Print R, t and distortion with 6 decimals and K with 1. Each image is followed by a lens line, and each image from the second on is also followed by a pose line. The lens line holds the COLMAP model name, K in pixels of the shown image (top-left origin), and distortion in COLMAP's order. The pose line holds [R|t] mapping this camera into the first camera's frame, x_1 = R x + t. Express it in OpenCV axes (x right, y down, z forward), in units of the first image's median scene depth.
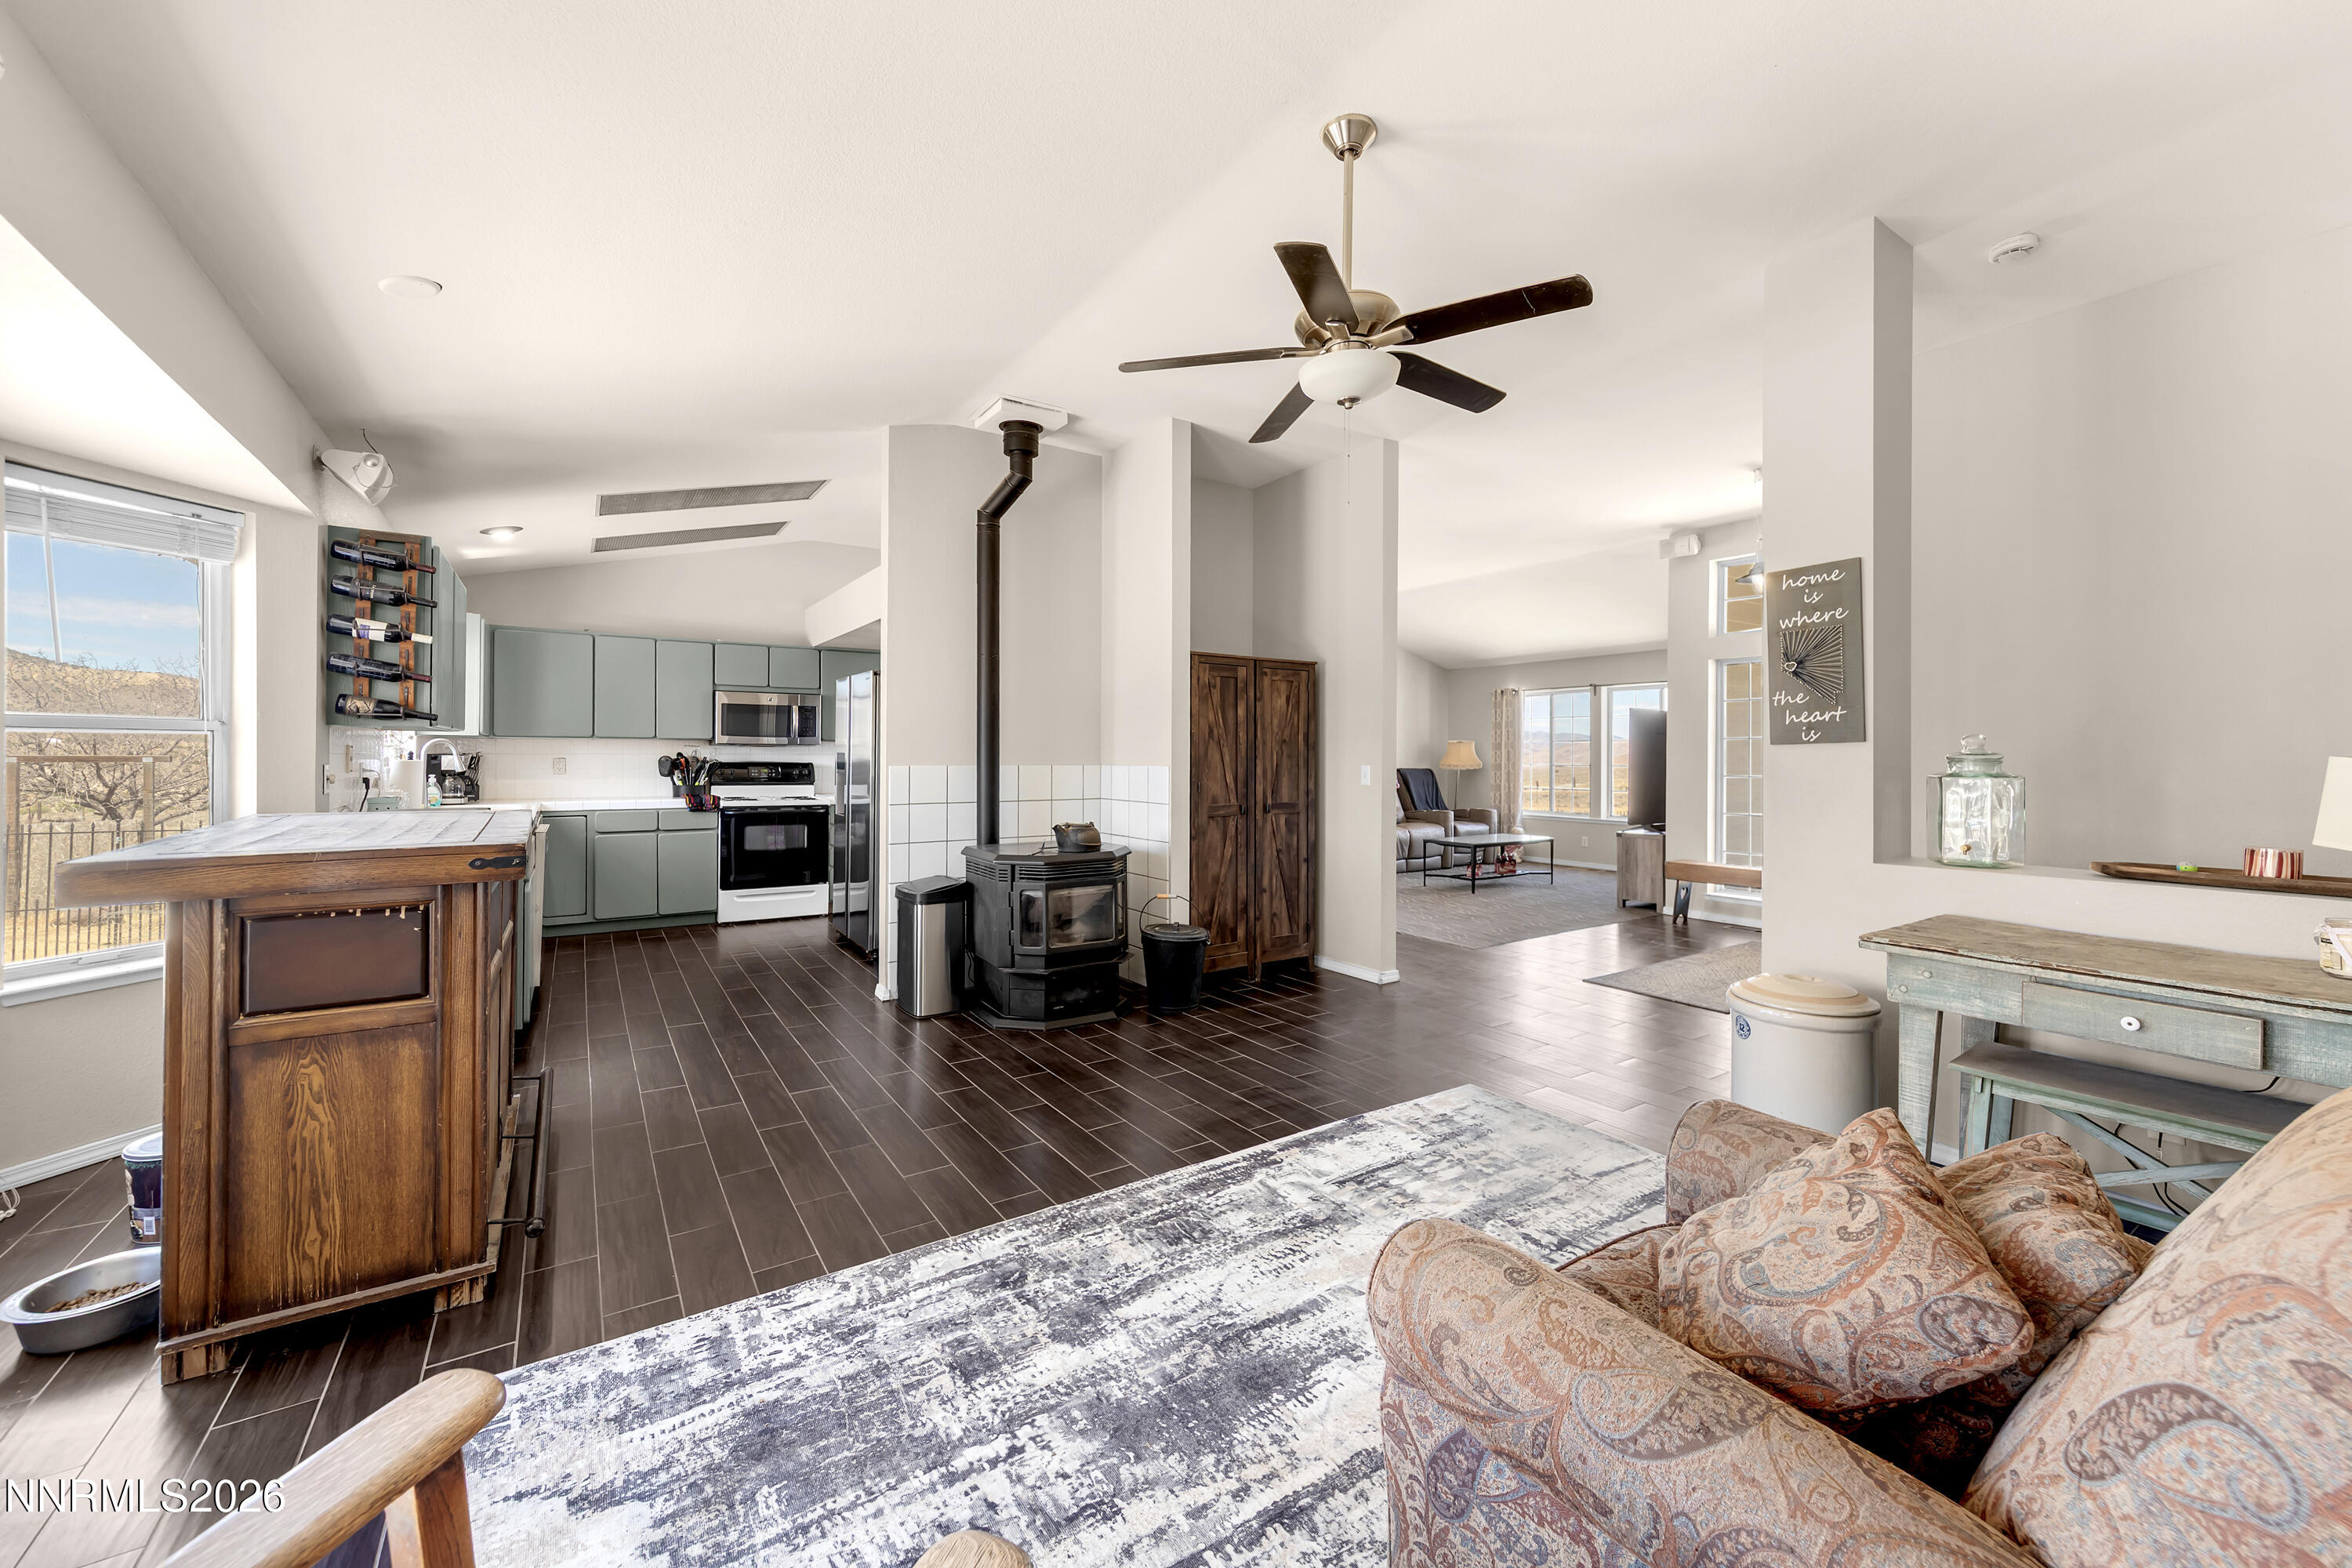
lens RADIAL K [[909.3, 0, 1203.2], [0, 909.3, 755.7], [0, 0, 1]] dist [0.005959, -0.000328]
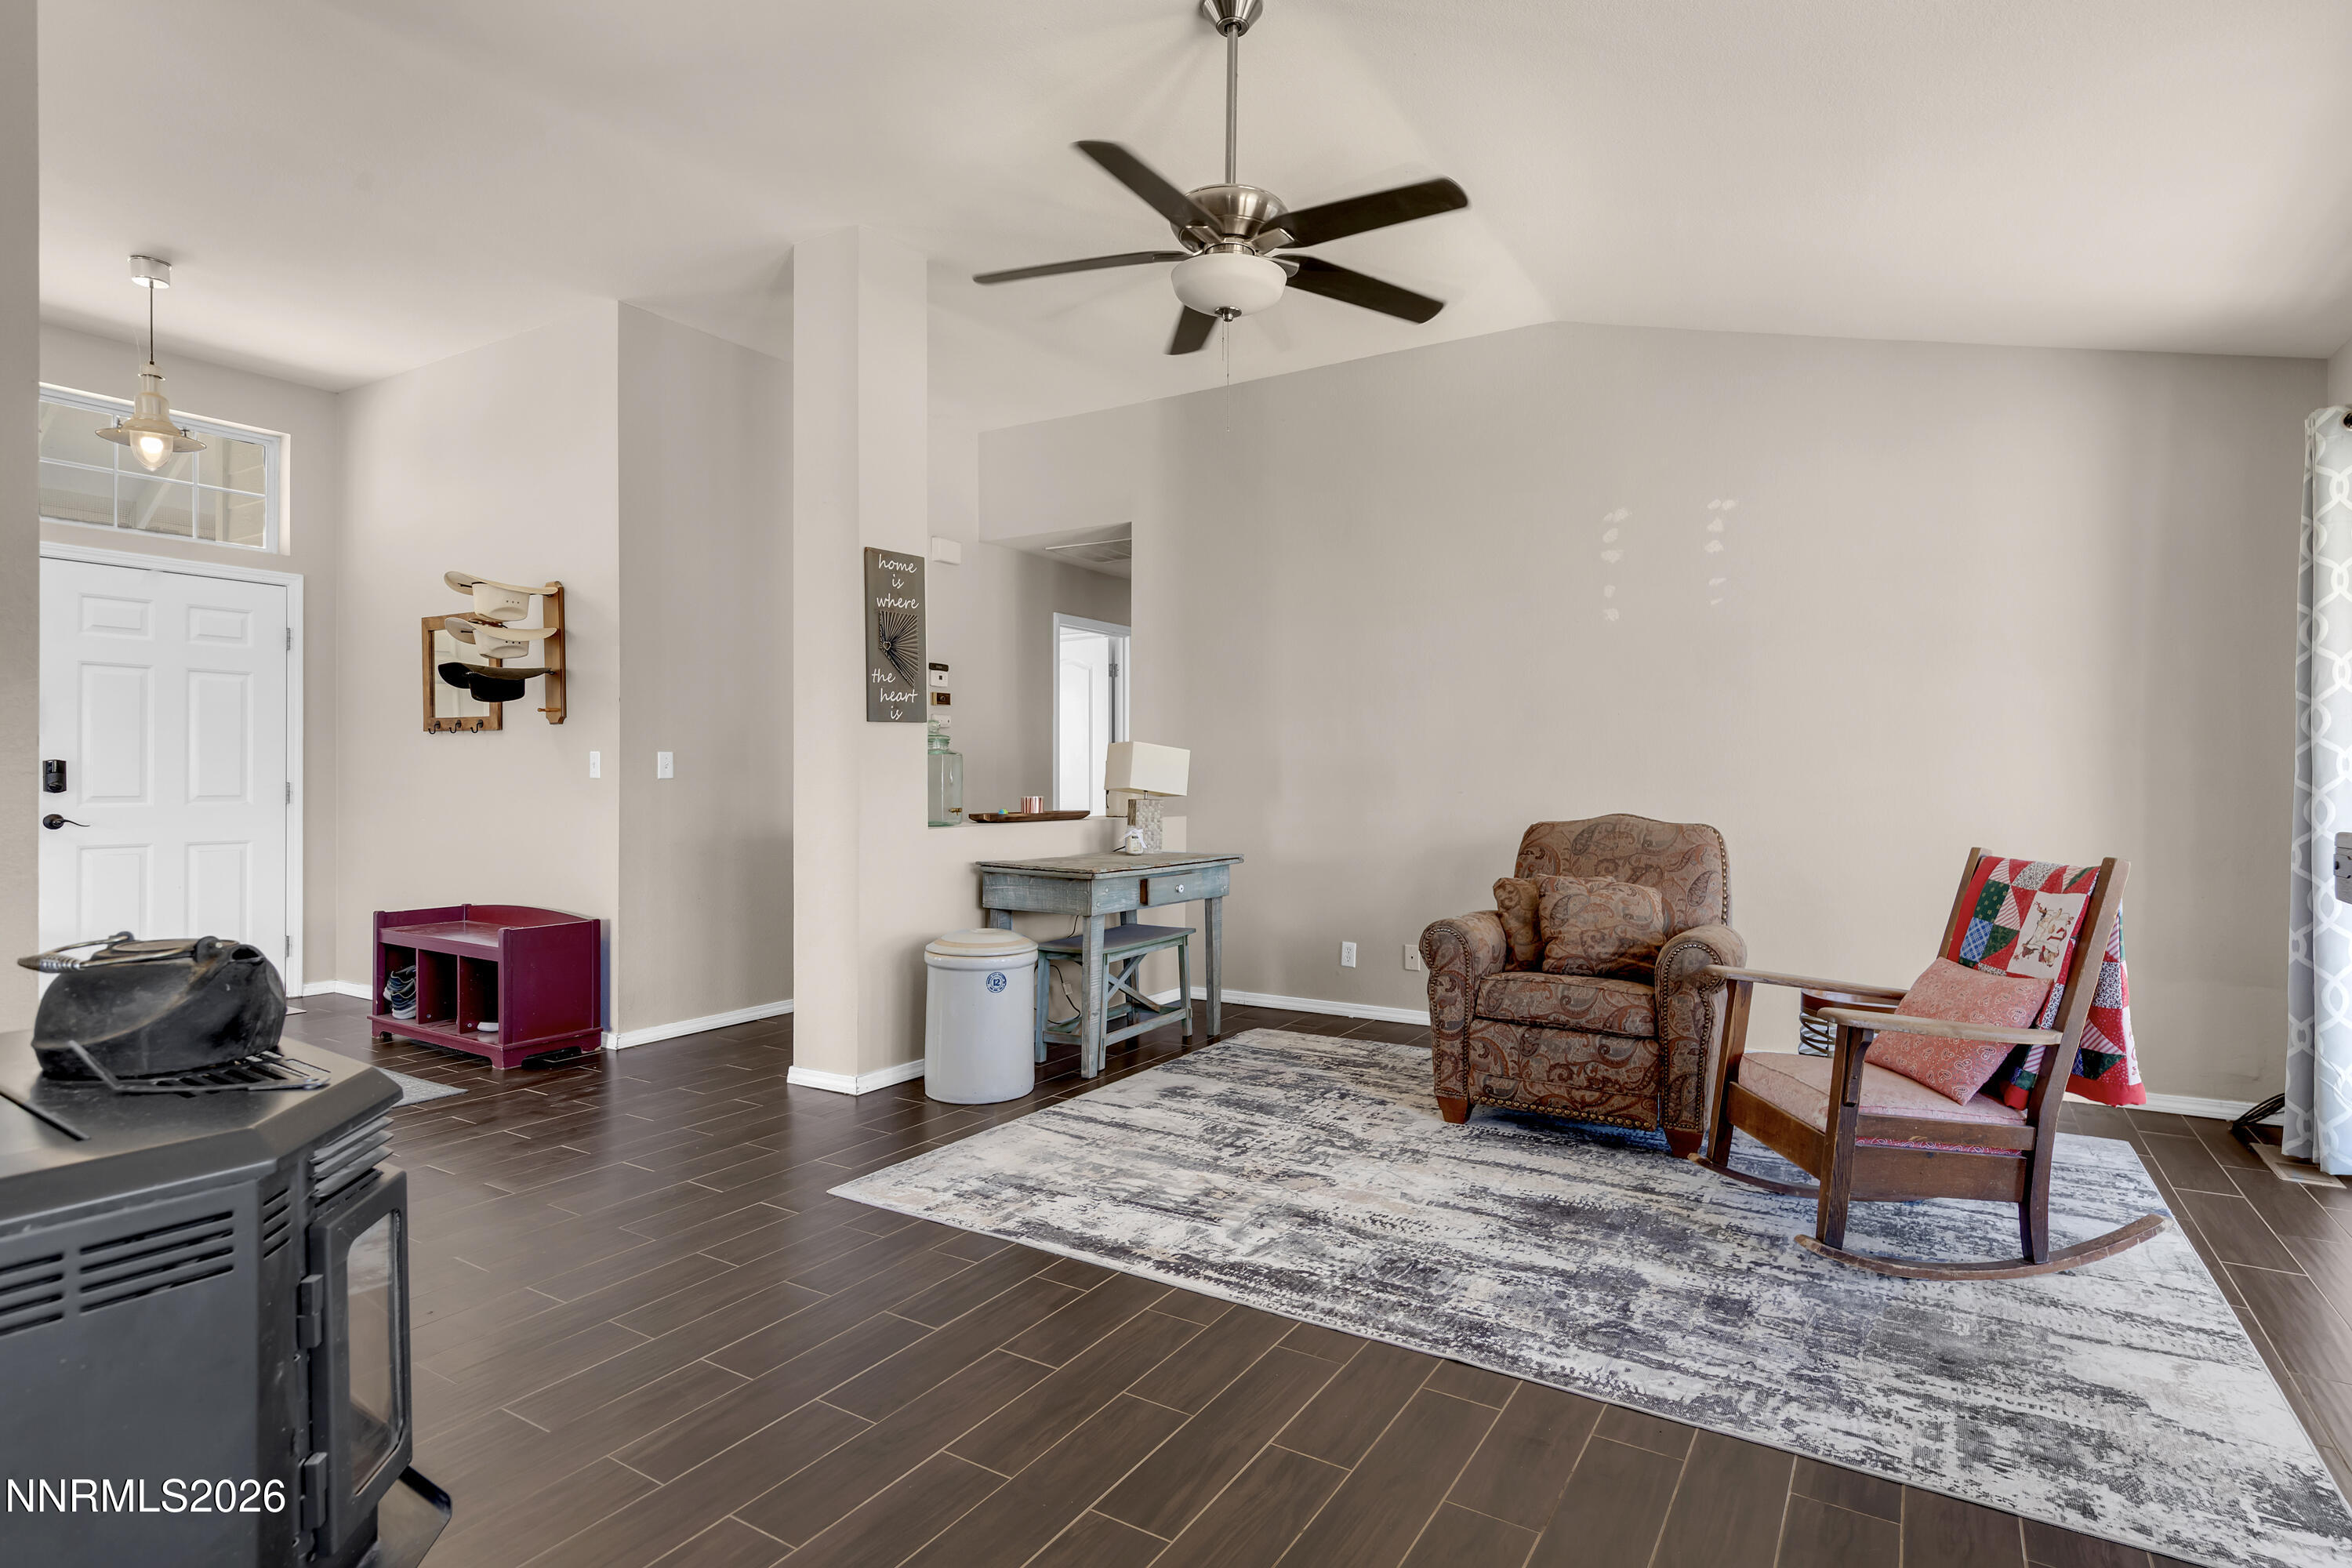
lens RADIAL K [[1191.2, 0, 1189.9], [0, 1191.2, 783.1], [0, 0, 1]] dist [0.008401, 0.000503]
pose [[-0.400864, -0.011325, 0.916067, -0.853463], [-0.008179, 0.999928, 0.008783, 0.049416], [-0.916101, -0.003972, -0.400928, 1.452076]]
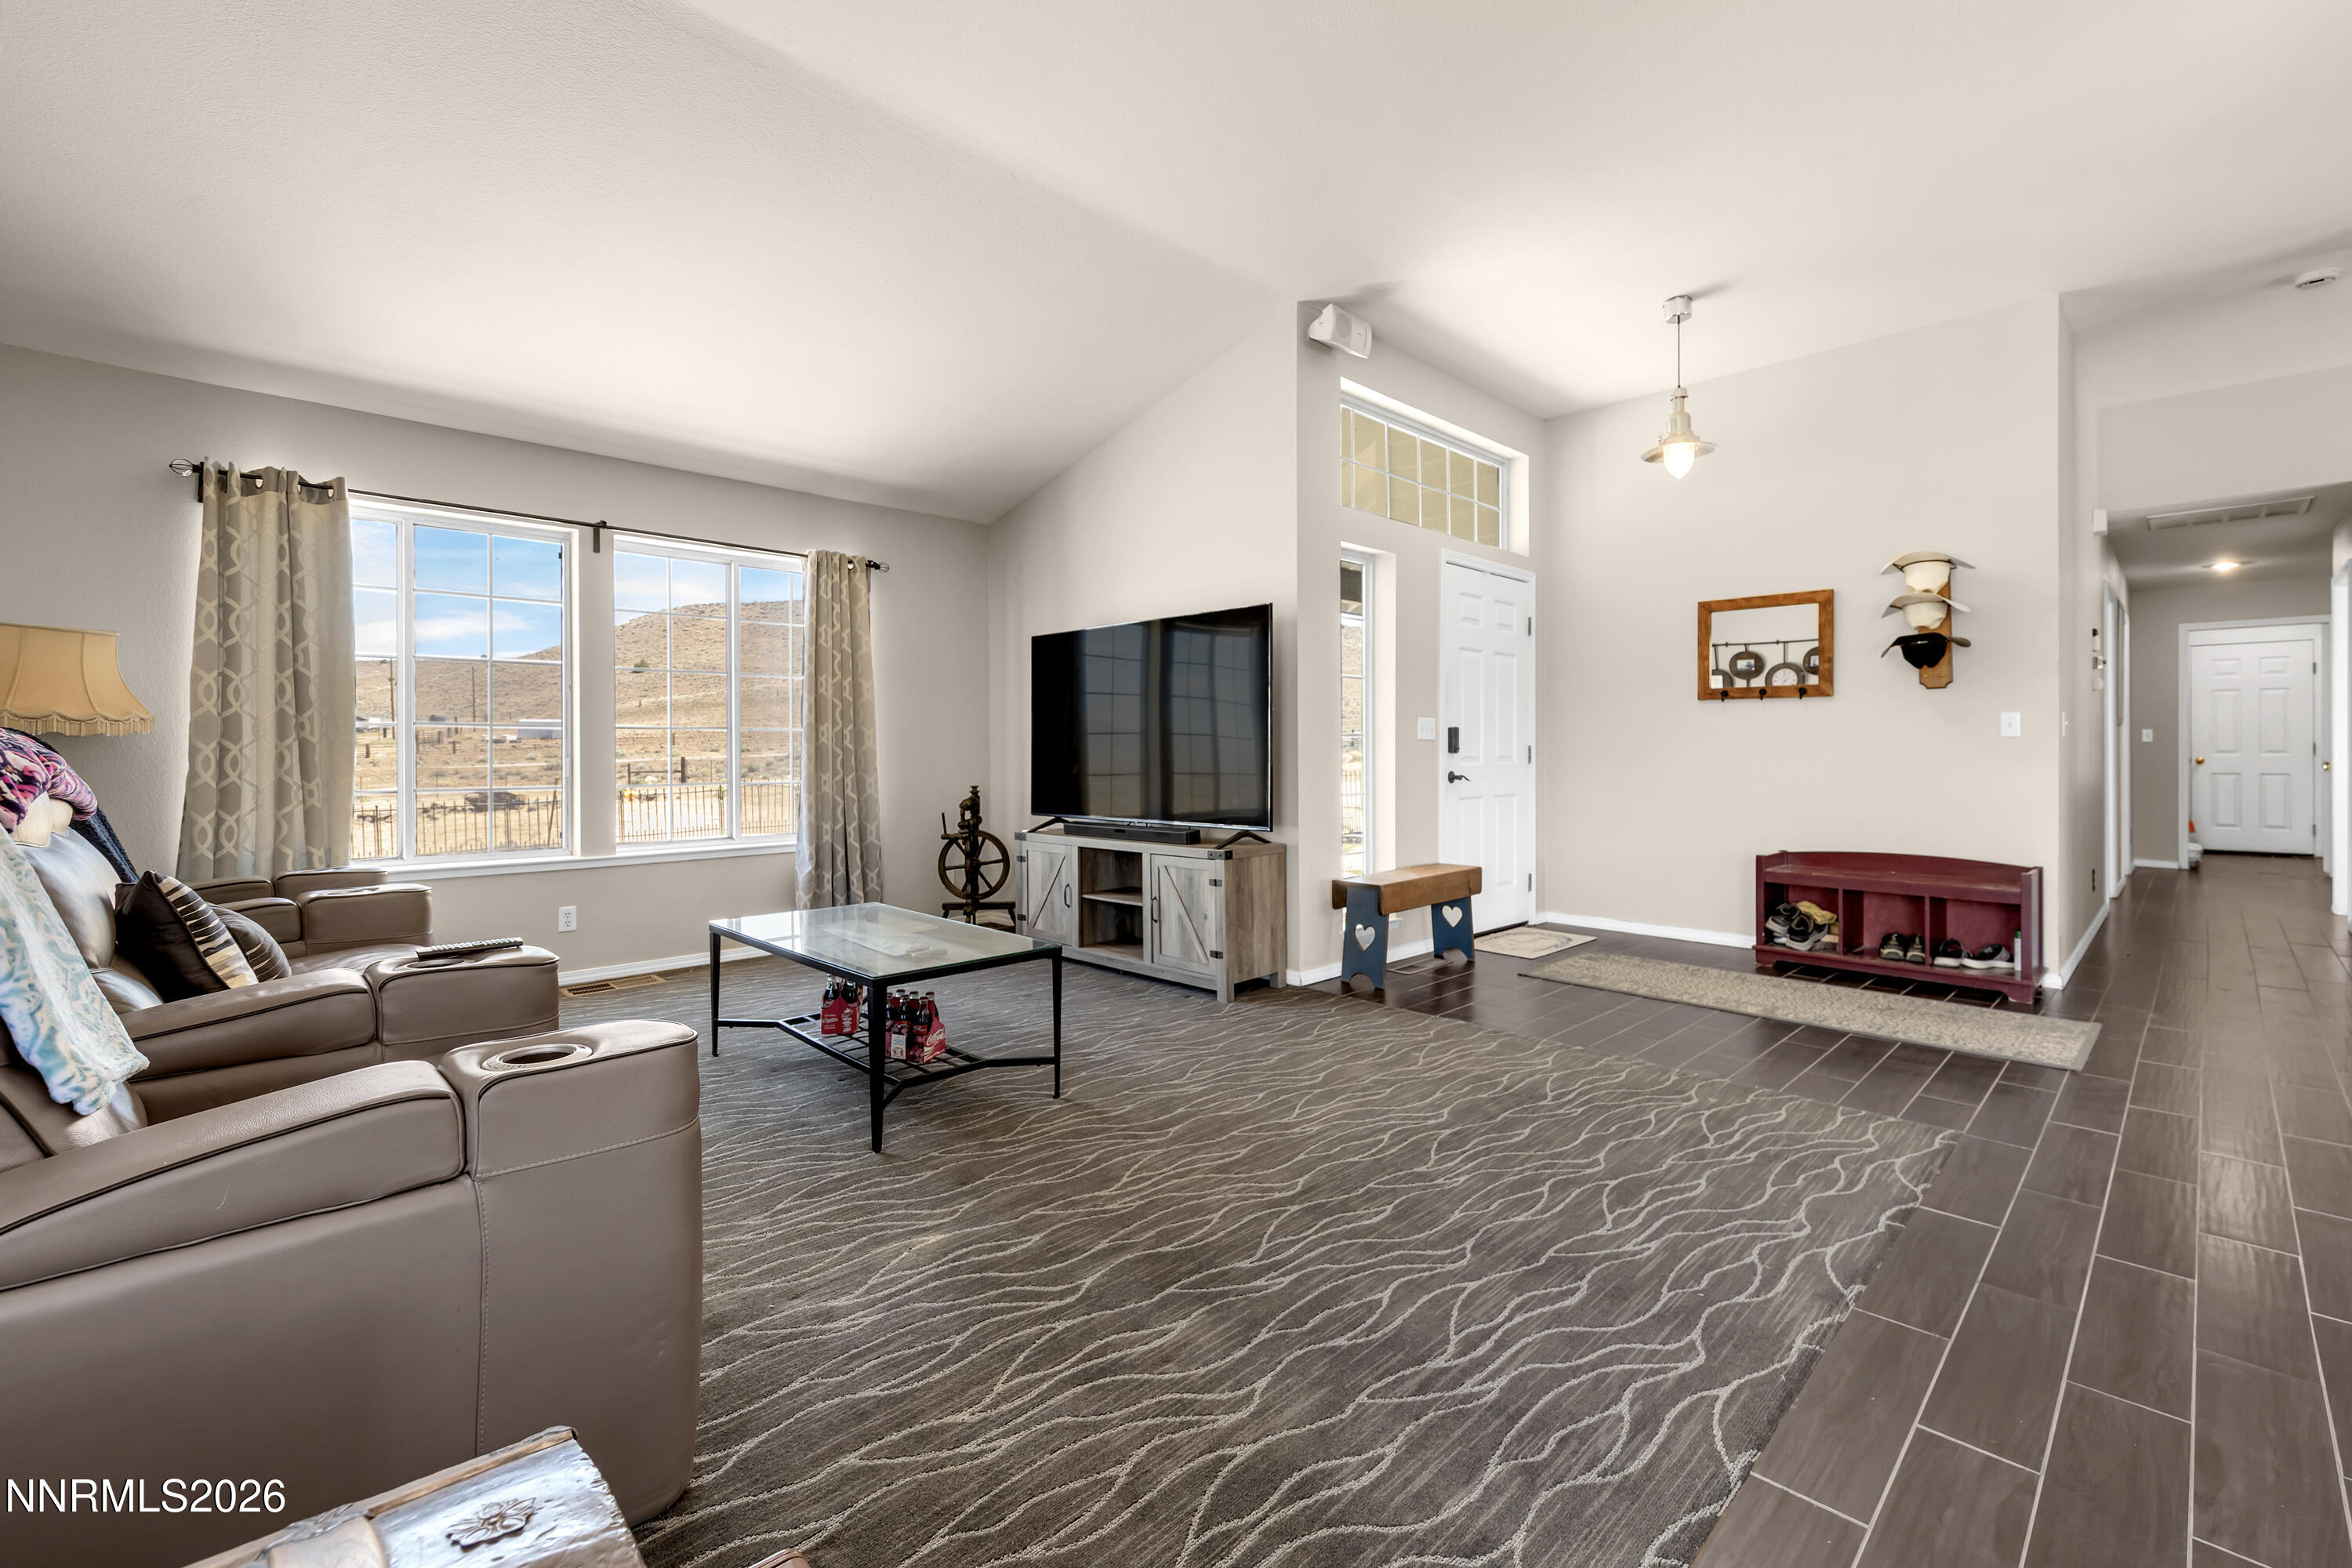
lens RADIAL K [[1001.0, 0, 1183.5], [0, 1001.0, 747.4], [0, 0, 1]] dist [0.002246, 0.000425]
pose [[-0.167176, -0.002539, 0.985924, -0.215889], [0.000444, 0.999996, 0.002651, 0.078323], [-0.985927, 0.000881, -0.167174, 3.207025]]
